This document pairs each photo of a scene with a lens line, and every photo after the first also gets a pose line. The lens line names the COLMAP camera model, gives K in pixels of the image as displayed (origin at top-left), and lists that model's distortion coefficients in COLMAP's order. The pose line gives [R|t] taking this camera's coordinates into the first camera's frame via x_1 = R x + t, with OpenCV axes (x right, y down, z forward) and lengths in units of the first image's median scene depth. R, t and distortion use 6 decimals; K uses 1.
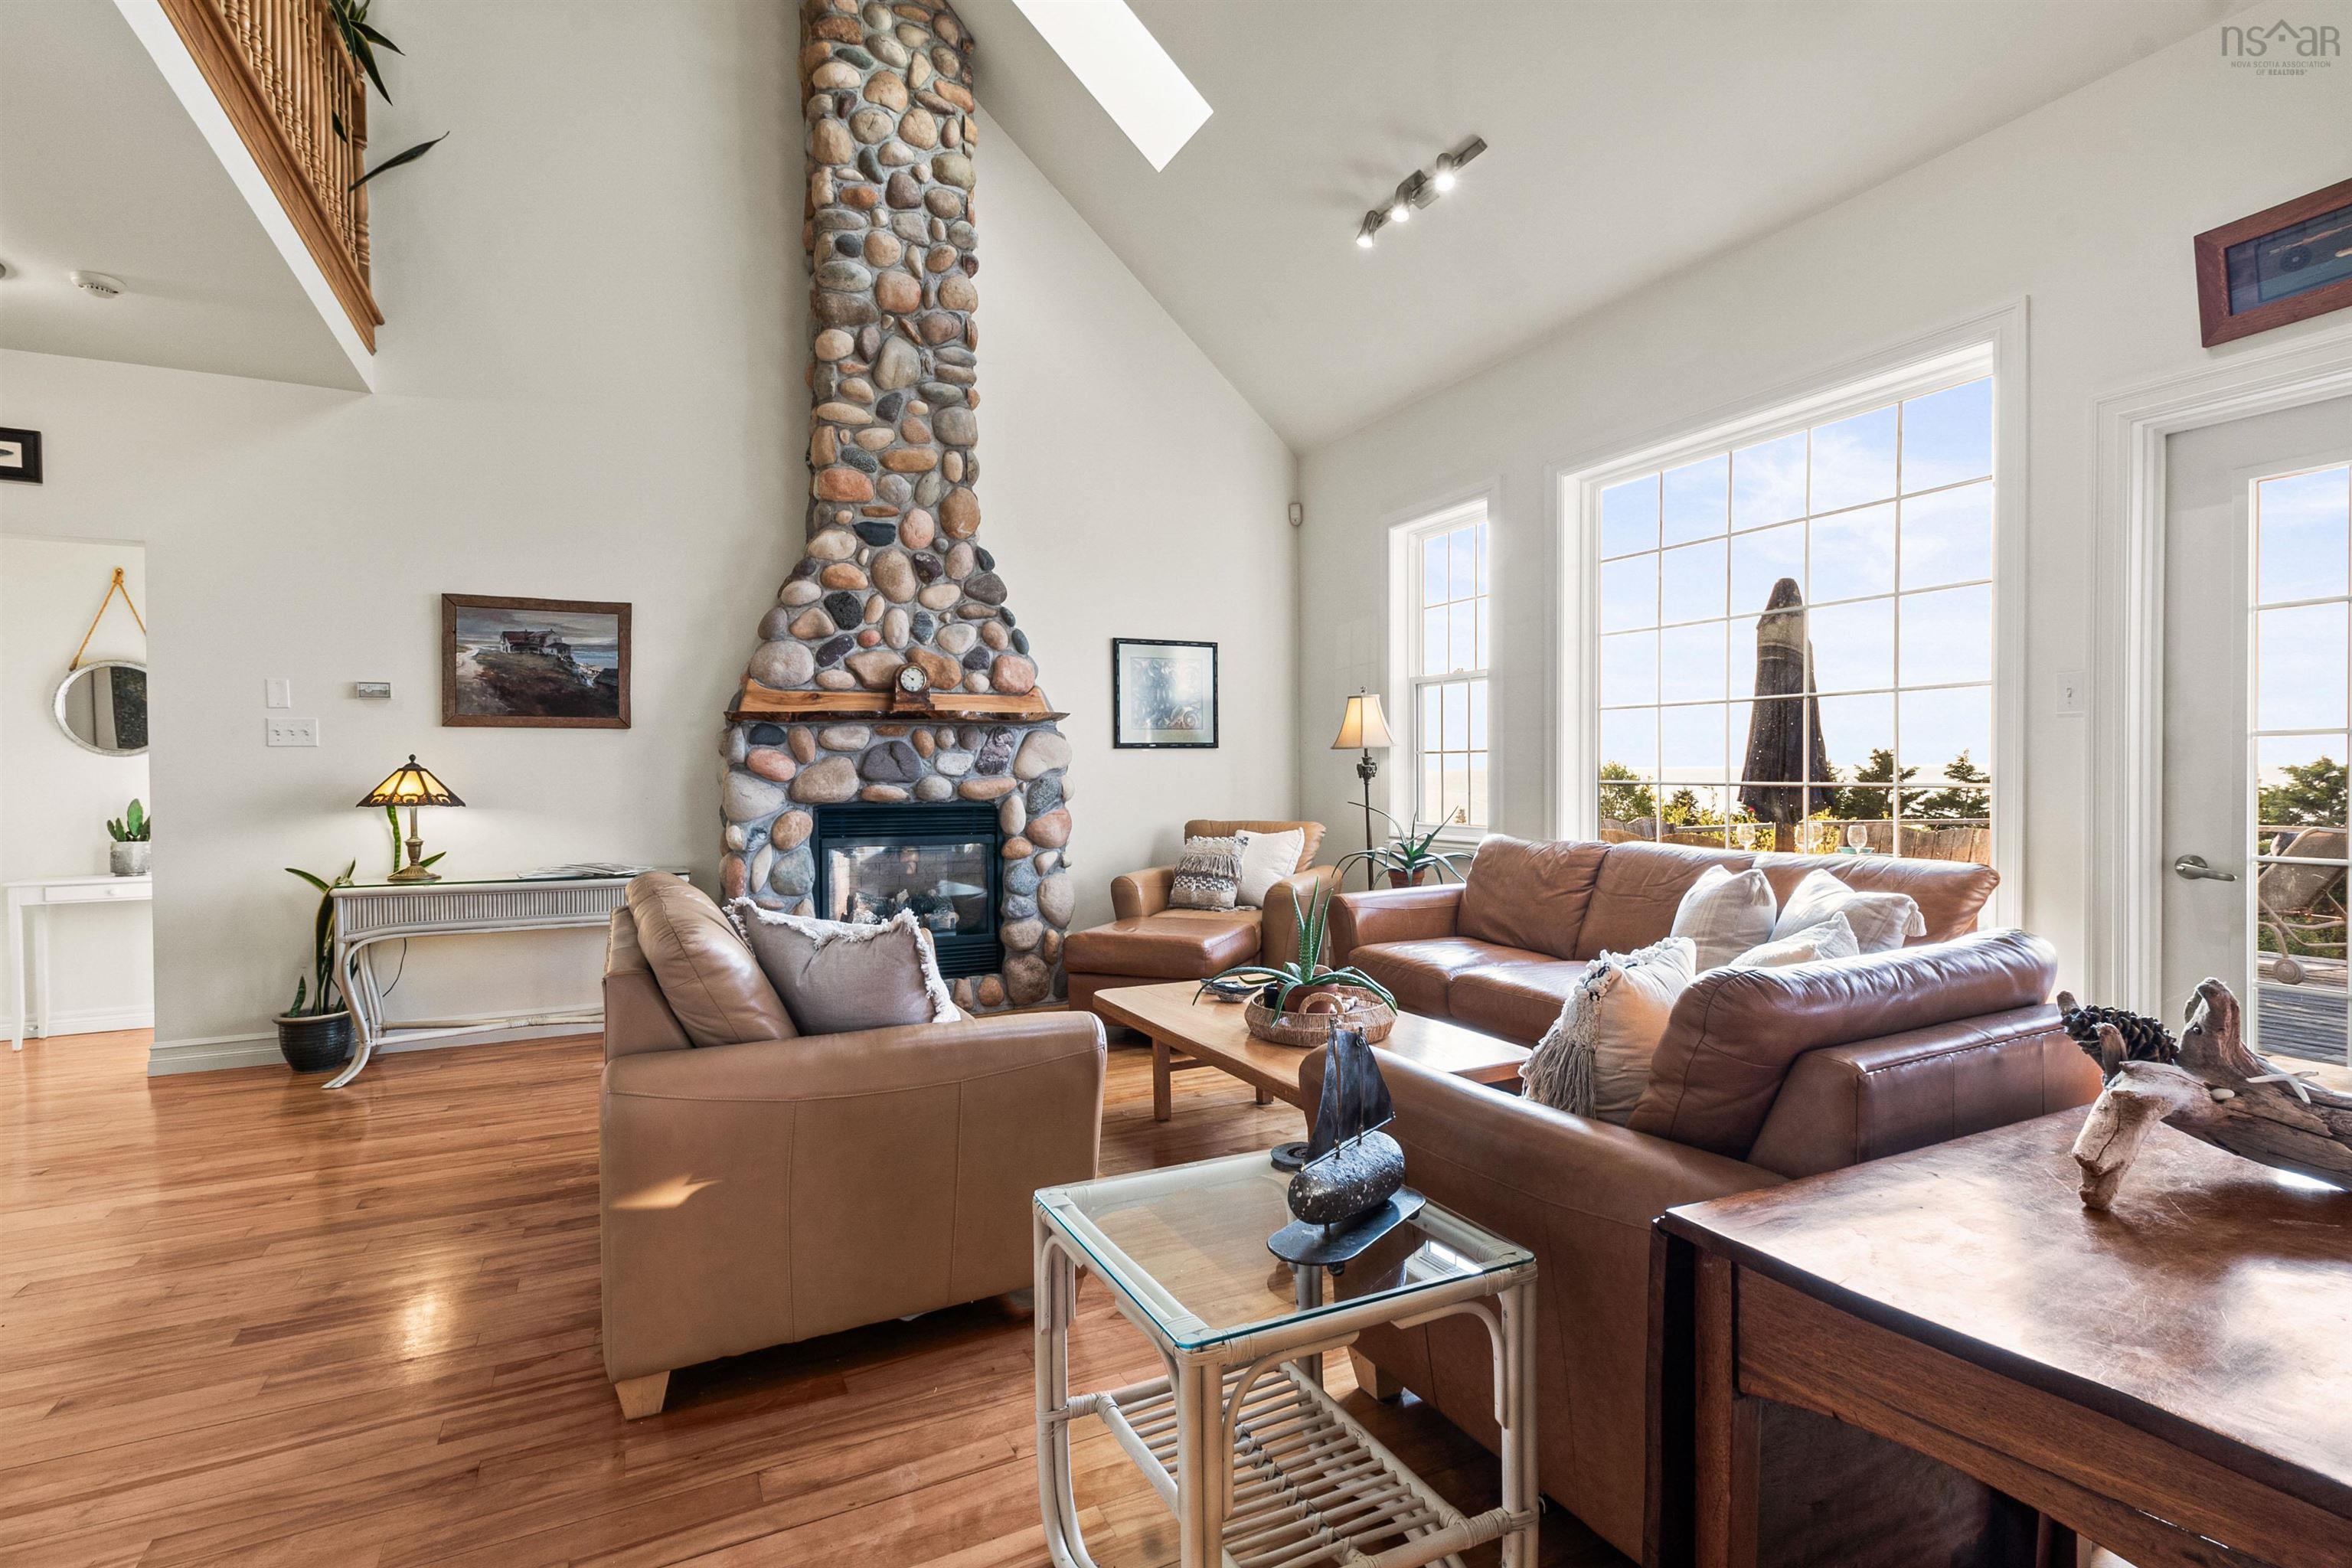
lens RADIAL K [[1100.7, 0, 1176.0], [0, 1100.7, 784.0], [0, 0, 1]] dist [0.002764, 0.000650]
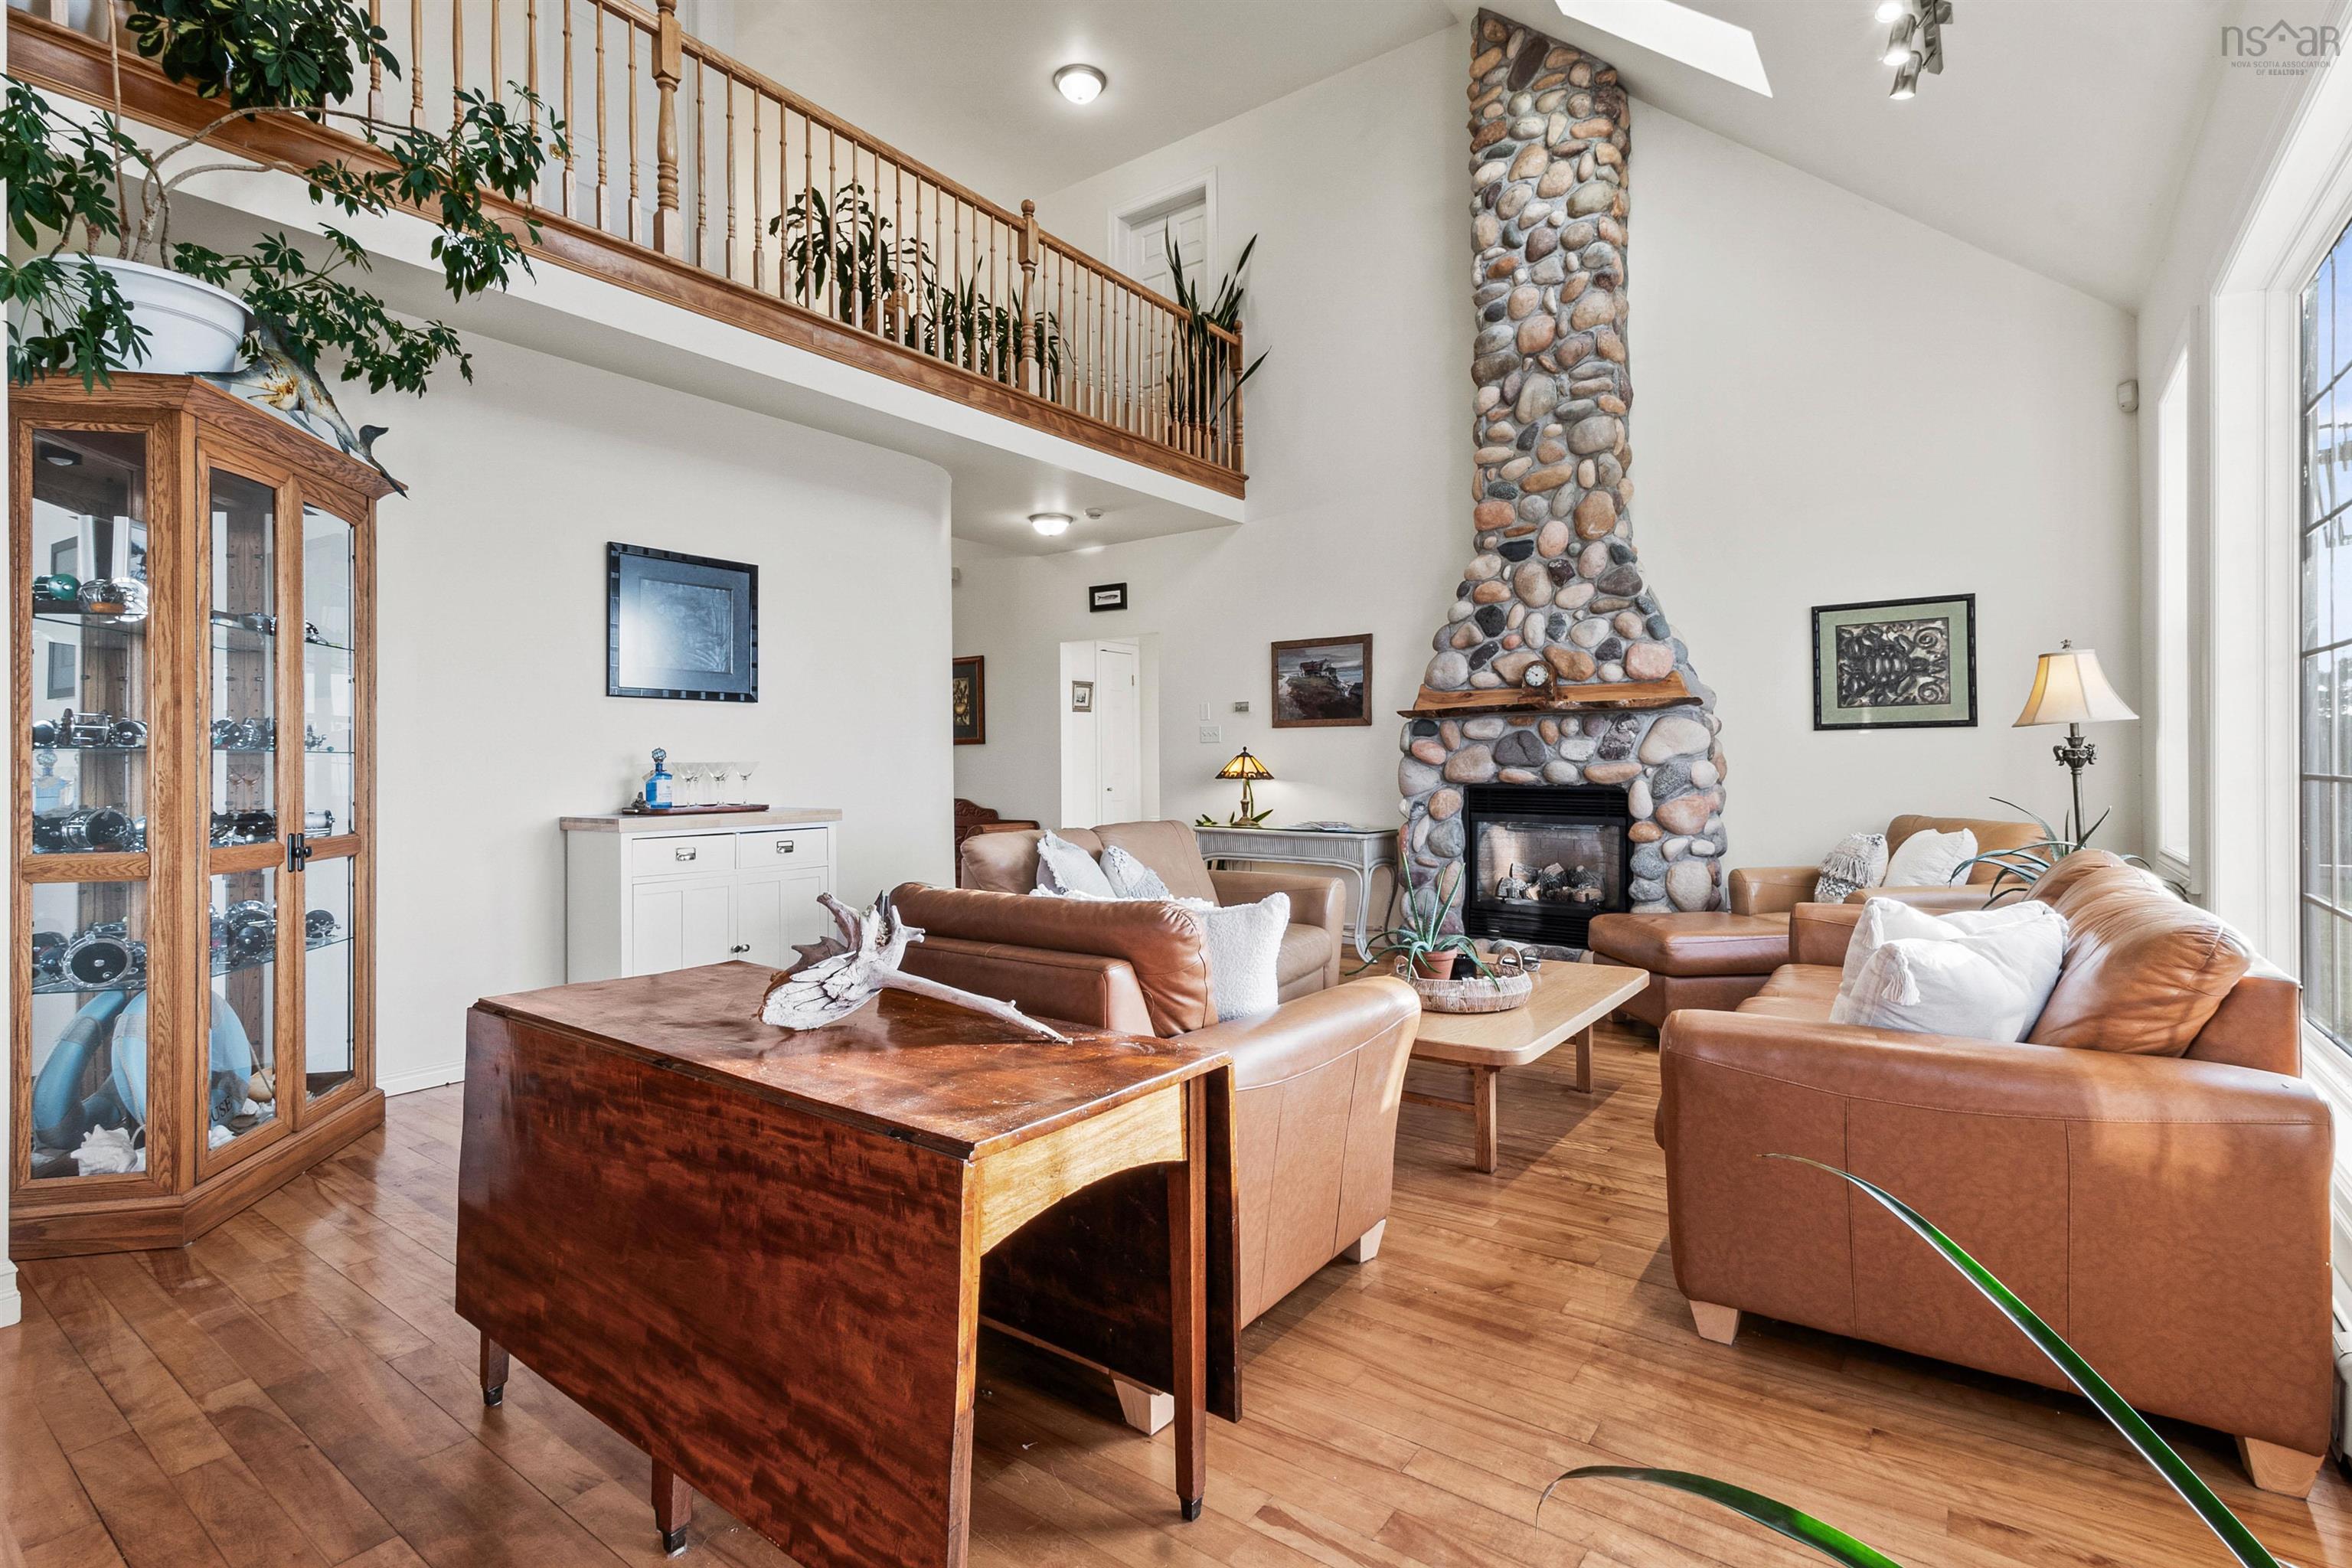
lens RADIAL K [[1105.7, 0, 1182.7], [0, 1105.7, 753.2], [0, 0, 1]] dist [-0.002483, -0.000086]
pose [[0.455613, -0.001717, -0.890176, 0.596432], [-0.006270, 0.999967, -0.005138, -0.007218], [0.890156, 0.007922, 0.455587, 0.162198]]
